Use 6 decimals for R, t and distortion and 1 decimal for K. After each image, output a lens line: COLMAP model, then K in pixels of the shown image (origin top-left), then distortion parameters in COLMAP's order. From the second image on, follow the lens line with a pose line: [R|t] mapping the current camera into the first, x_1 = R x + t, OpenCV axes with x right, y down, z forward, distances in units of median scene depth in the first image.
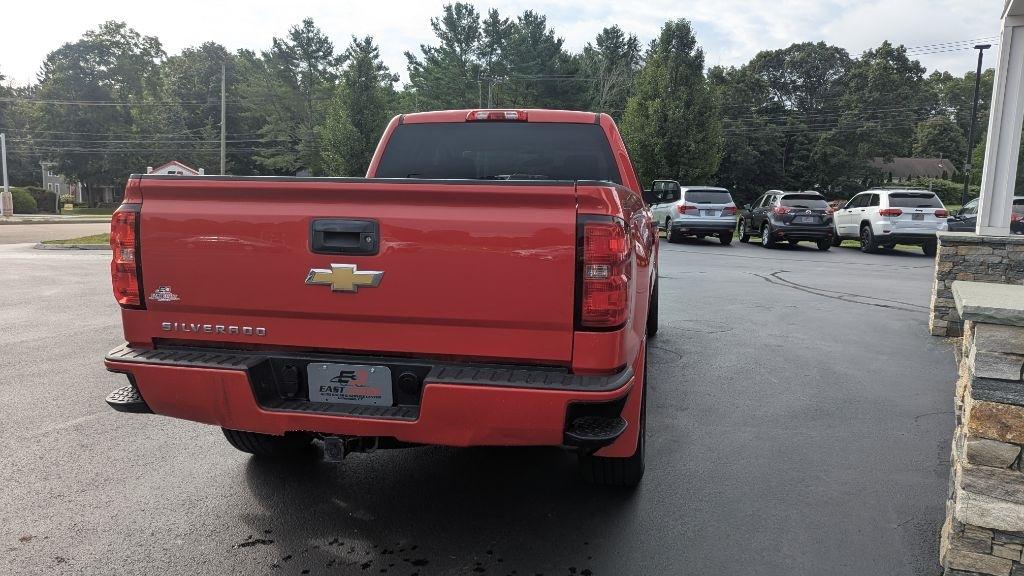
lens RADIAL K [[726.3, 0, 528.1], [0, 726.3, 285.6], [0, 0, 1]] dist [0.062236, -0.062634]
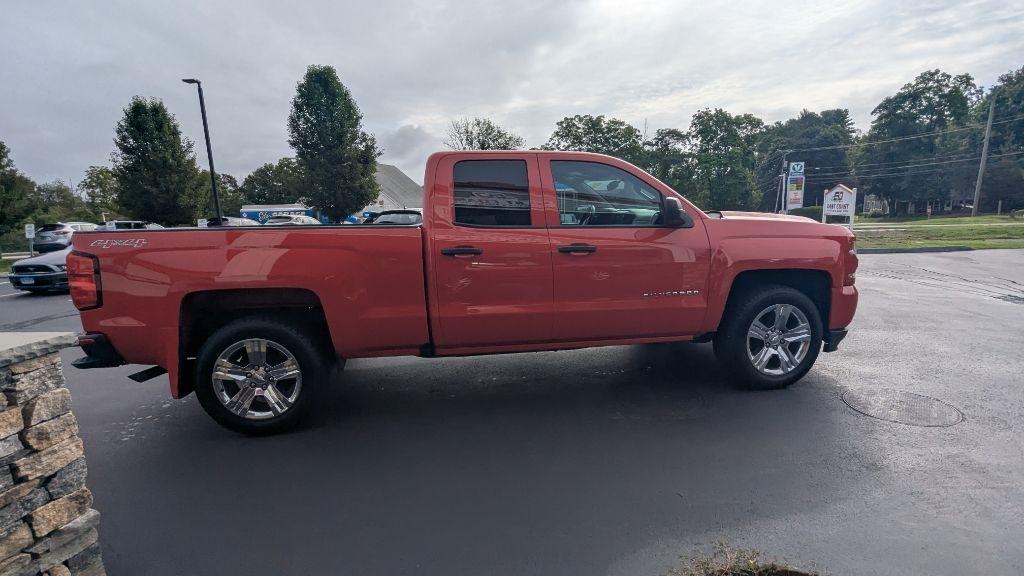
lens RADIAL K [[481.5, 0, 511.2], [0, 481.5, 300.9], [0, 0, 1]] dist [-0.003892, 0.002436]
pose [[0.319905, 0.139758, -0.937085, 0.168586], [-0.077935, 0.989590, 0.120983, -0.020570], [0.944239, 0.034328, 0.327467, 0.170018]]
